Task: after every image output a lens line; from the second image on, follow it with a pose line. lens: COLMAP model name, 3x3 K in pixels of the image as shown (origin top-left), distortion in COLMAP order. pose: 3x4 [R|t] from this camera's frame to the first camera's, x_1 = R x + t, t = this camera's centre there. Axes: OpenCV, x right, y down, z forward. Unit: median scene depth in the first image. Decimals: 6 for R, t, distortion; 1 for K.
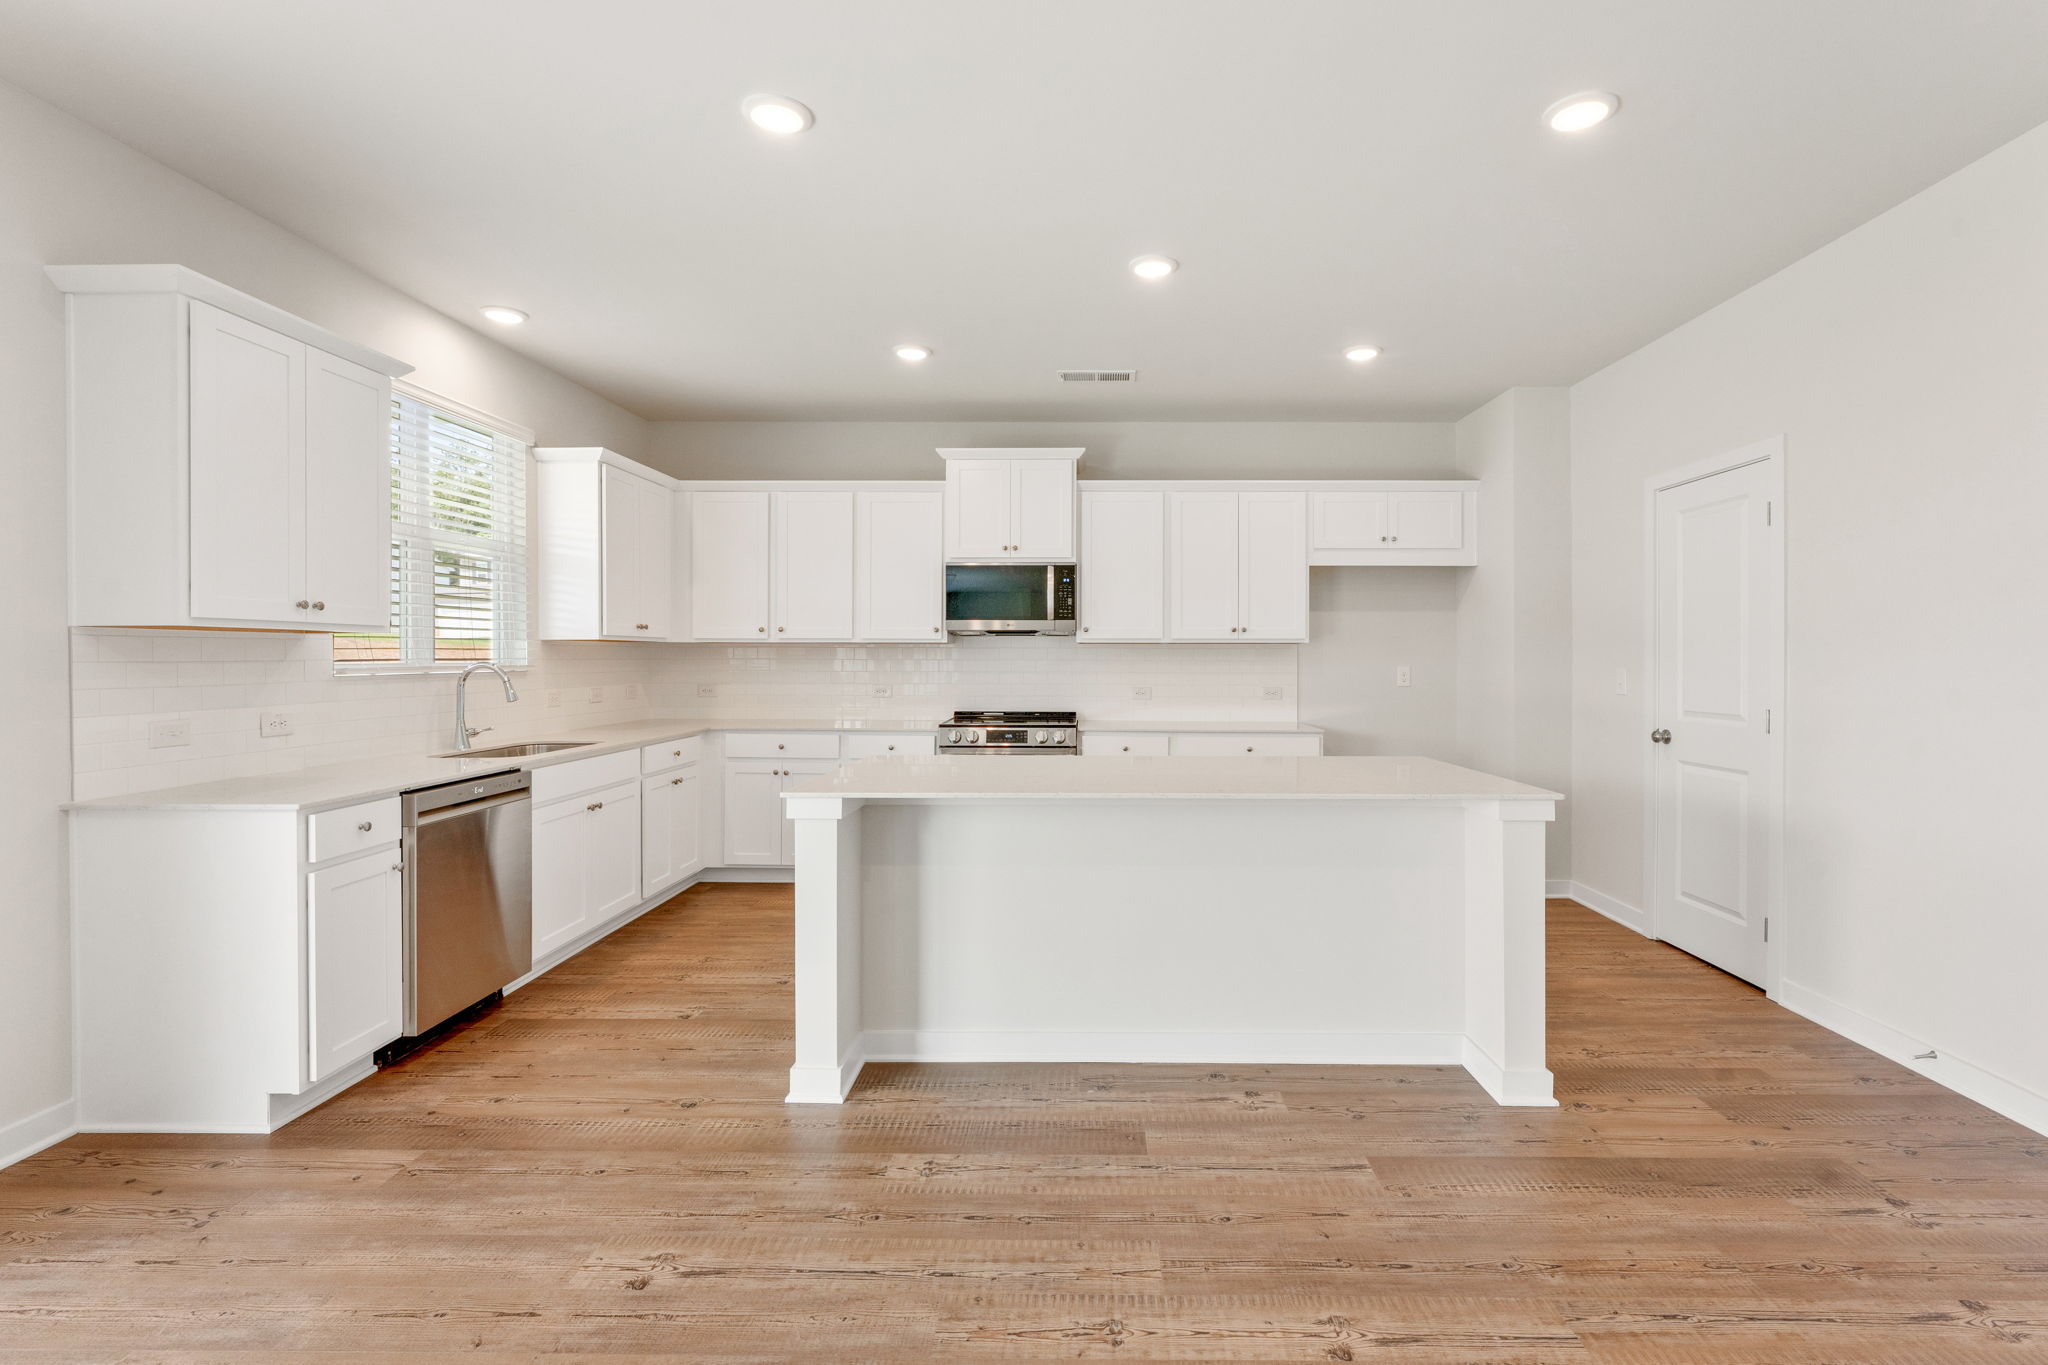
lens RADIAL K [[928.5, 0, 1076.6], [0, 928.5, 654.2], [0, 0, 1]] dist [0.003136, -0.001136]
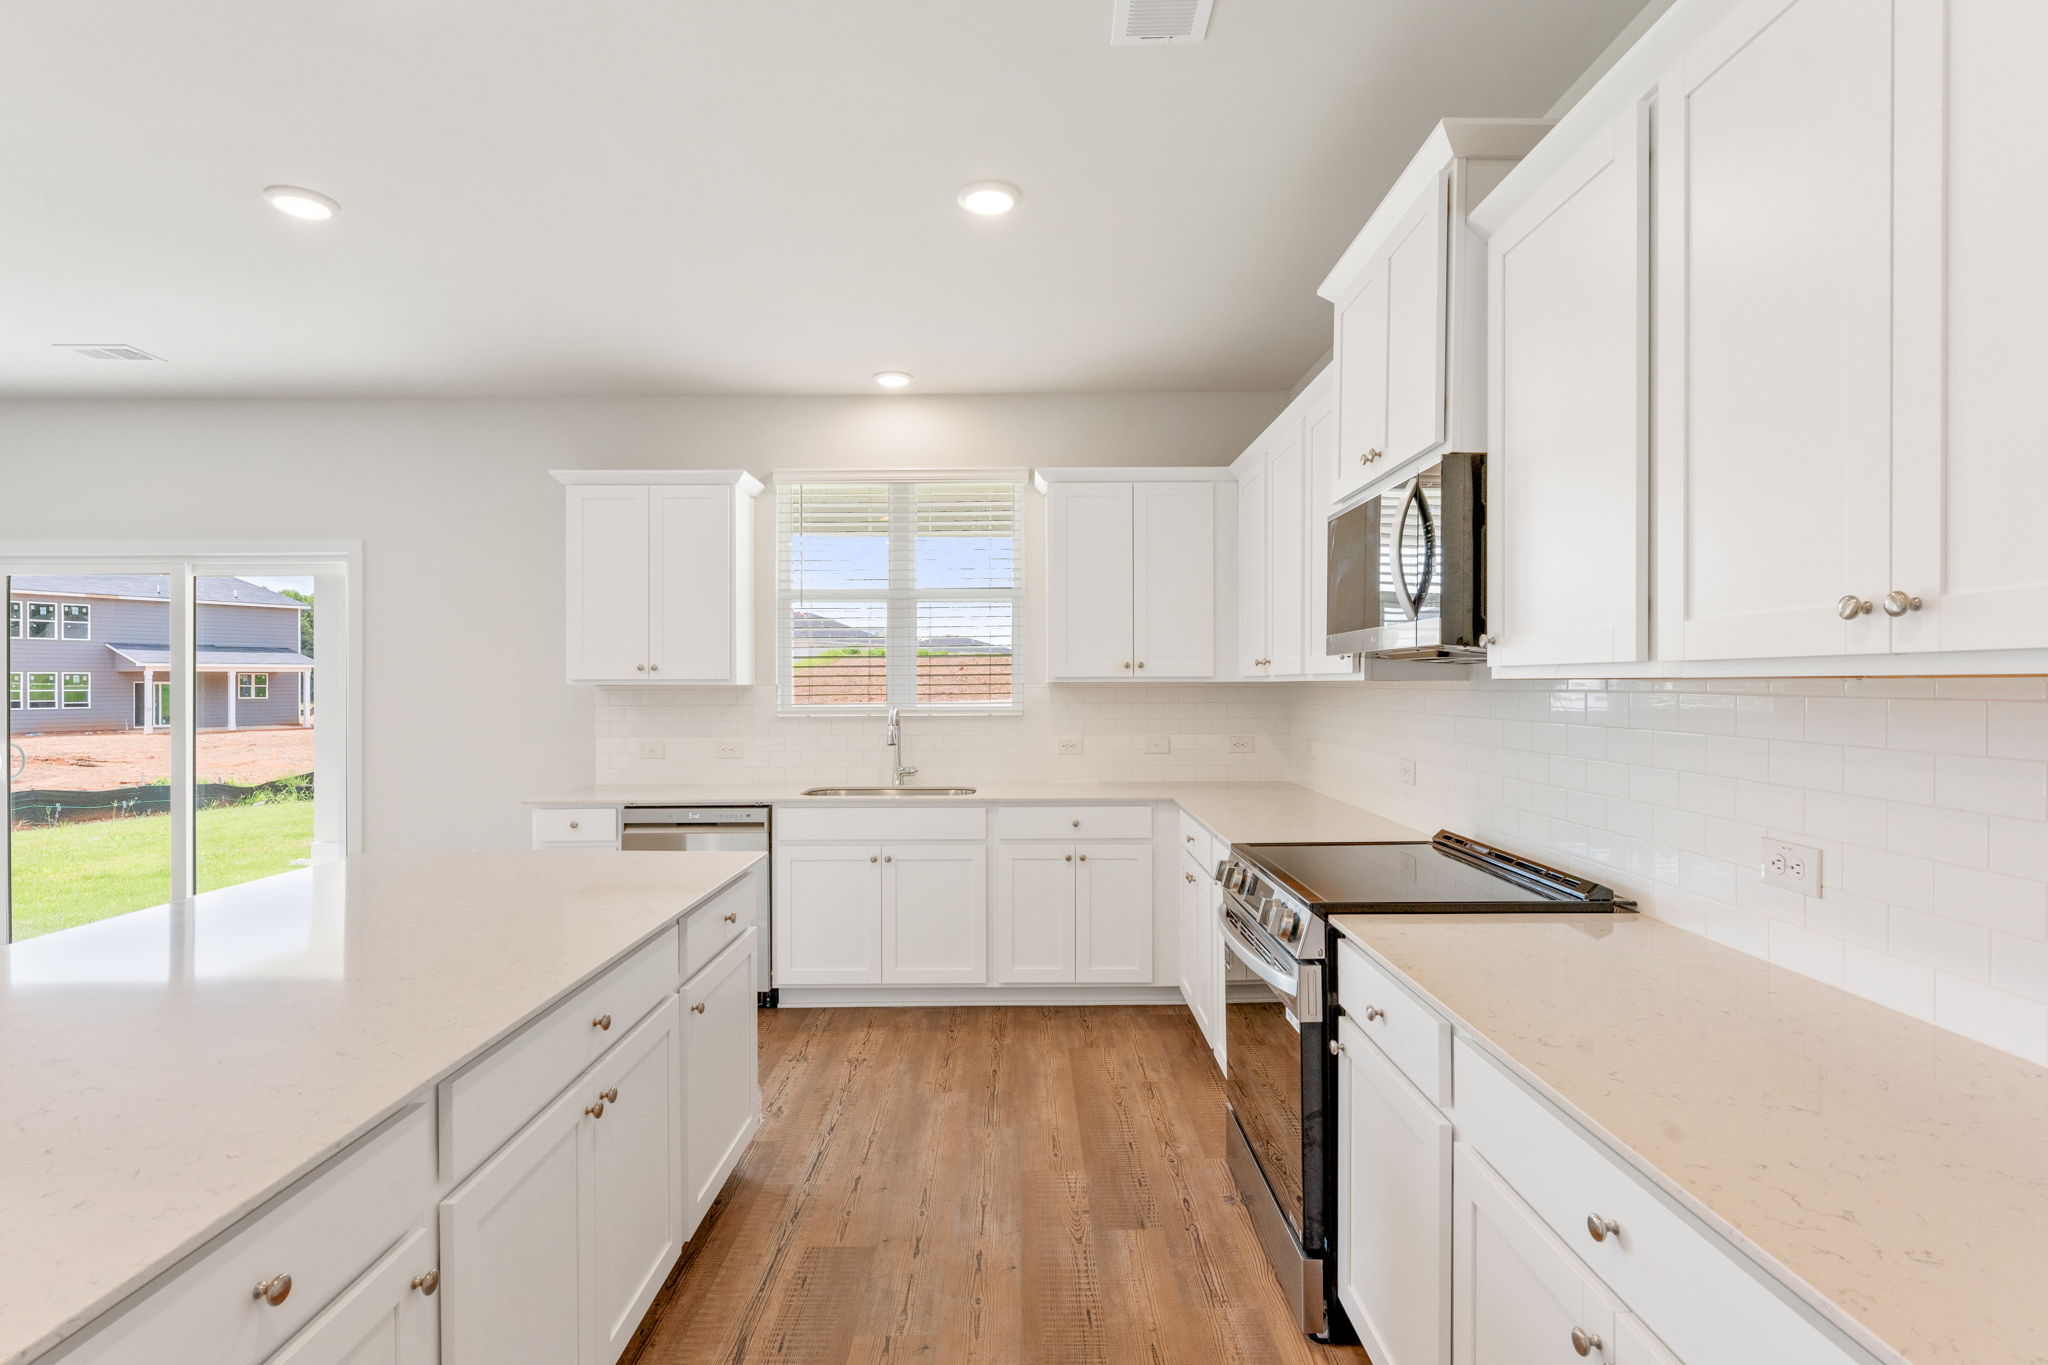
lens RADIAL K [[928.5, 0, 1026.8], [0, 928.5, 685.3], [0, 0, 1]] dist [0.003136, -0.001136]
pose [[0.036127, -0.004265, -0.999338, 0.615103], [0.006004, 0.999974, -0.004051, -0.016285], [0.999329, -0.005854, 0.036152, 1.511058]]
